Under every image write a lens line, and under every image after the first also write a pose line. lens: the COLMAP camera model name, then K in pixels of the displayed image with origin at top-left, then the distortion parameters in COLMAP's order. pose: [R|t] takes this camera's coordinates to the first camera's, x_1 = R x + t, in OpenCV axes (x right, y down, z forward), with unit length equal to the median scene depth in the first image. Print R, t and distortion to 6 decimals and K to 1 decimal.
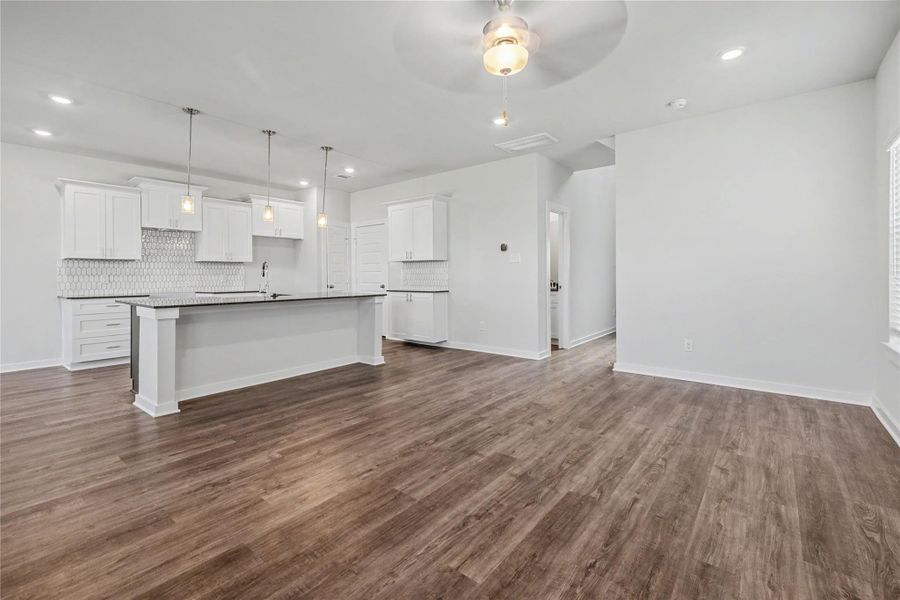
lens RADIAL K [[397.7, 0, 447.7], [0, 397.7, 278.7], [0, 0, 1]] dist [-0.000979, 0.000114]
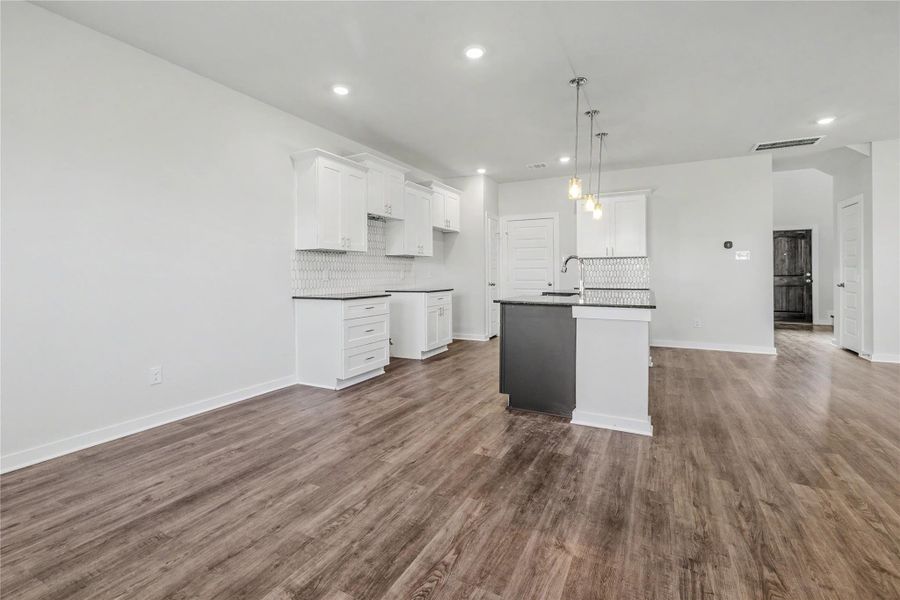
lens RADIAL K [[410.4, 0, 450.8], [0, 410.4, 270.2], [0, 0, 1]] dist [0.000975, -0.000147]
pose [[0.980078, 0.004661, 0.198559, -0.835686], [-0.000830, 0.999812, -0.019373, 0.006567], [-0.198612, 0.018822, 0.979897, 0.137557]]
